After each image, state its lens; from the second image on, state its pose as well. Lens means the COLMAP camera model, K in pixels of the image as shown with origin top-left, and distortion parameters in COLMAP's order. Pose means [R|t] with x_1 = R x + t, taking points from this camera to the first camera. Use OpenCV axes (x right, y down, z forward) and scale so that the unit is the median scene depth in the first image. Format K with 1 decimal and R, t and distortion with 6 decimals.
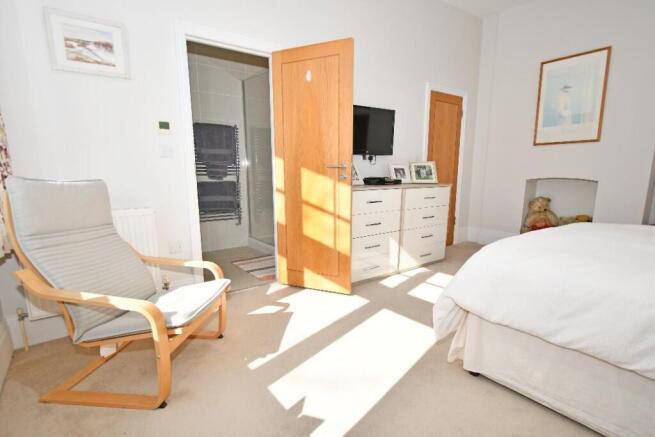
lens RADIAL K [[330.0, 0, 328.7], [0, 330.0, 227.9], [0, 0, 1]] dist [0.000405, -0.000123]
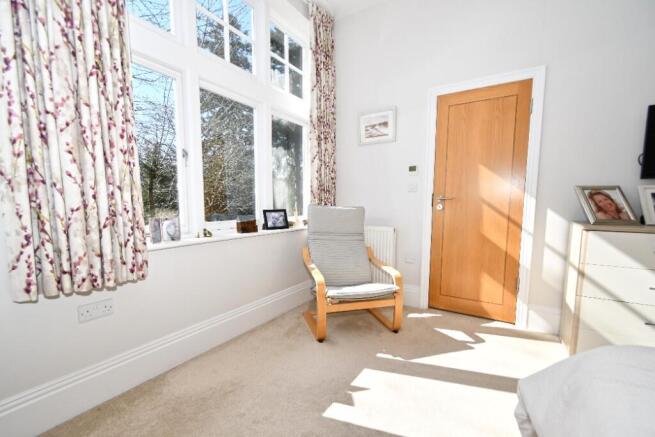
lens RADIAL K [[301.6, 0, 326.3], [0, 301.6, 231.5], [0, 0, 1]] dist [-0.000017, 0.000030]
pose [[0.351095, 0.101617, -0.930809, 0.538044], [-0.163138, 0.985528, 0.046056, -0.051456], [0.922018, 0.135681, 0.362592, 0.240097]]
